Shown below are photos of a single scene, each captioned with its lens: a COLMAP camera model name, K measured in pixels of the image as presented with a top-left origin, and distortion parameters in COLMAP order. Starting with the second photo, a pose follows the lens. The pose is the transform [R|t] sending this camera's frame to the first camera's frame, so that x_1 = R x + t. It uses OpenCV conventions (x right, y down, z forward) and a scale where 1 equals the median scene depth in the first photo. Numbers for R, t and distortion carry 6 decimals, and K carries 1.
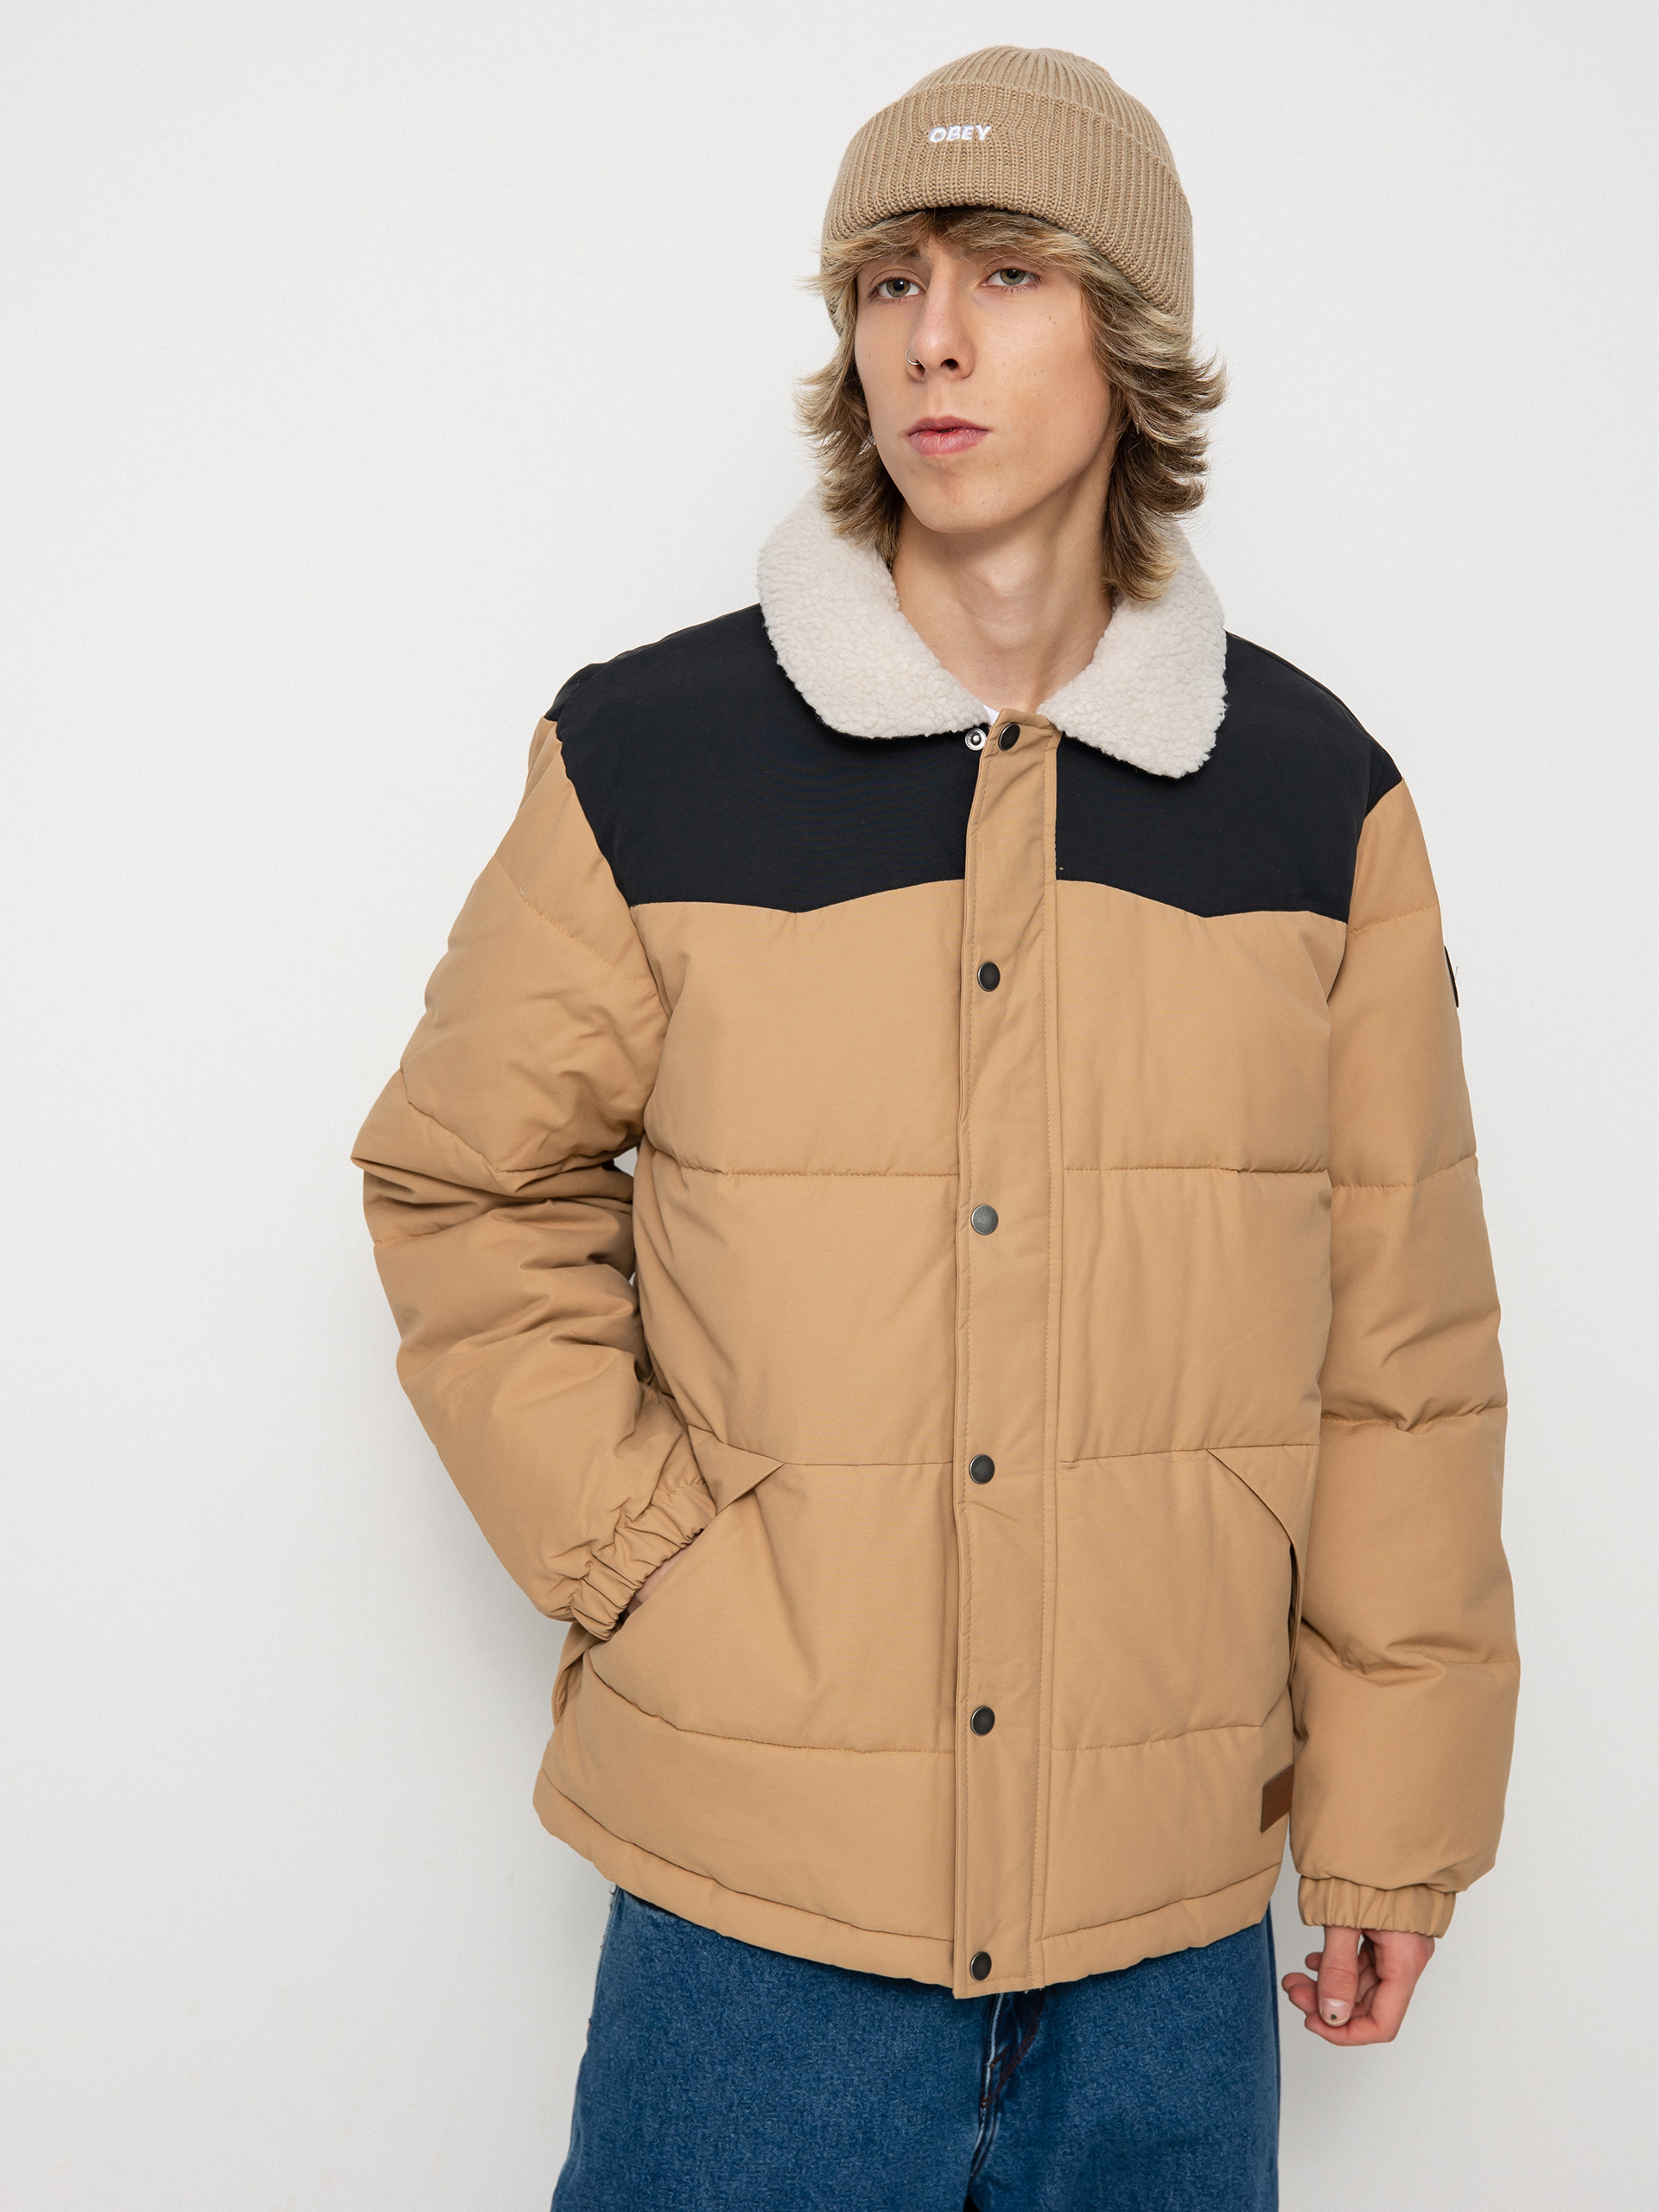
lens RADIAL K [[3298.6, 0, 829.4], [0, 3298.6, 1103.1], [0, 0, 1]] dist [-0.008605, 0.000000]
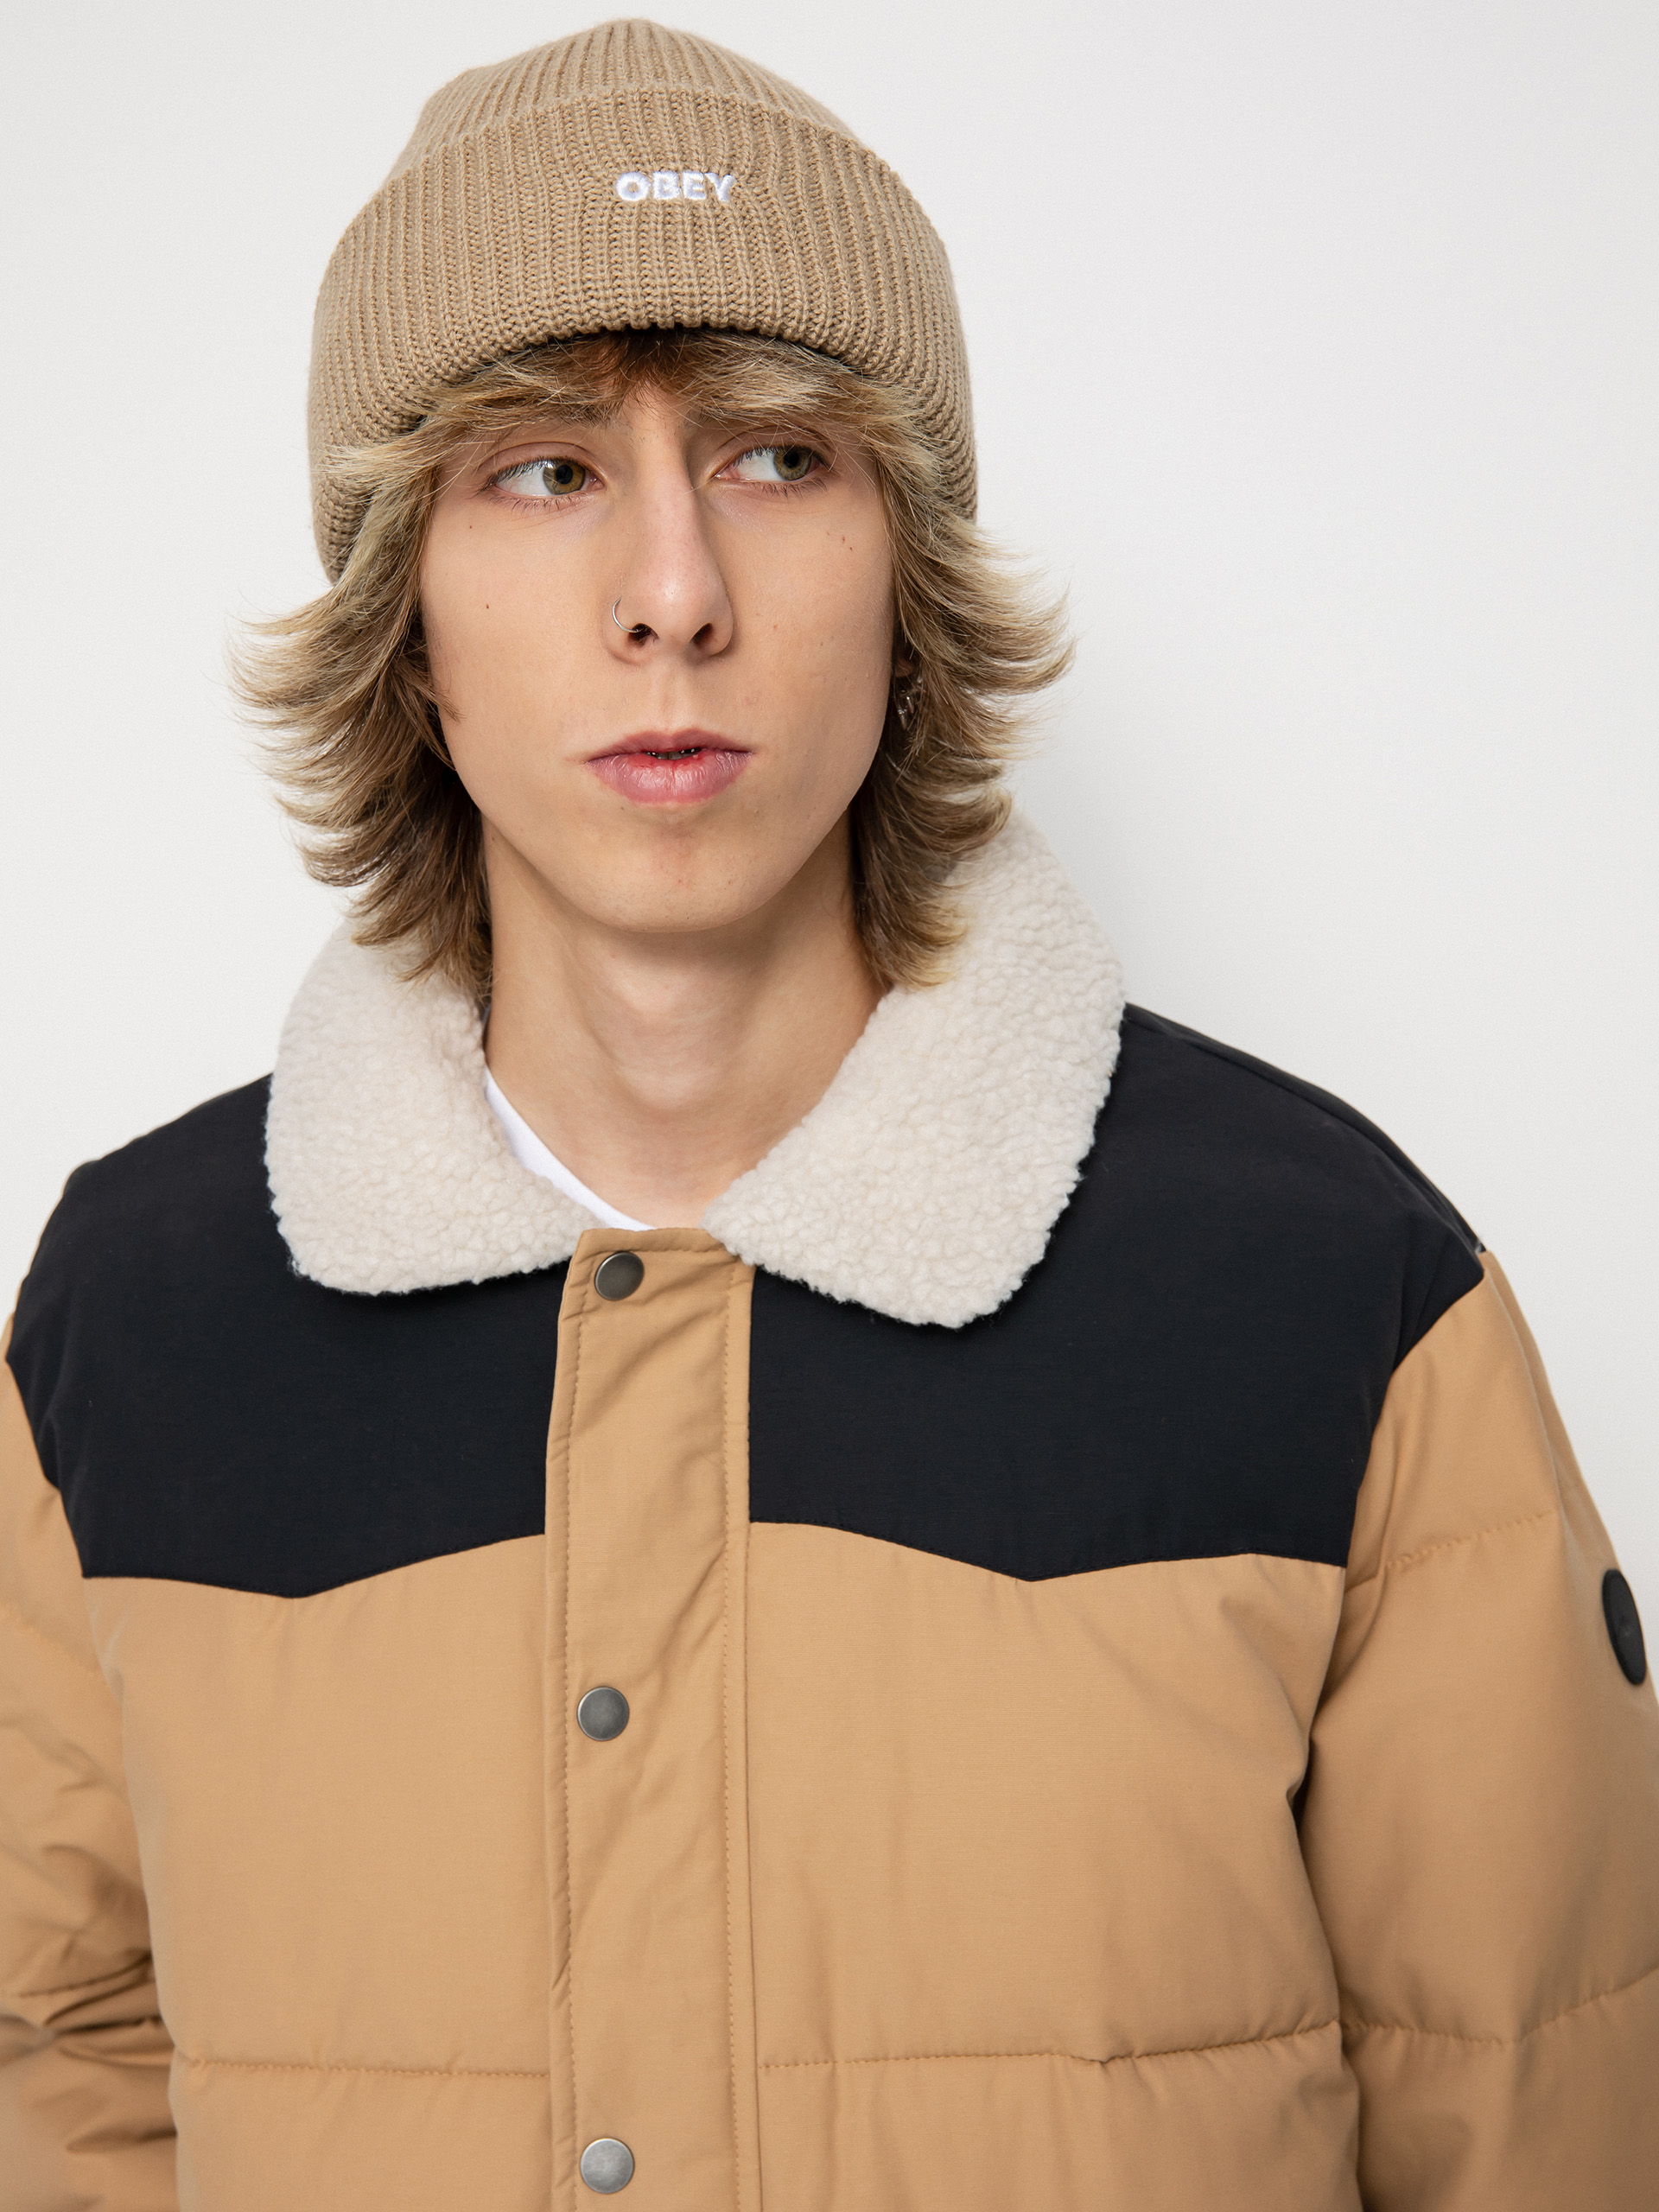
lens RADIAL K [[3684.3, 0, 830.6], [0, 3684.3, 1109.4], [0, 0, 1]] dist [0.002348, 0.000000]
pose [[0.943437, -0.058227, -0.326399, 0.287255], [0.038023, 0.996964, -0.067946, -0.094398], [0.329364, 0.051692, 0.942787, 0.422672]]
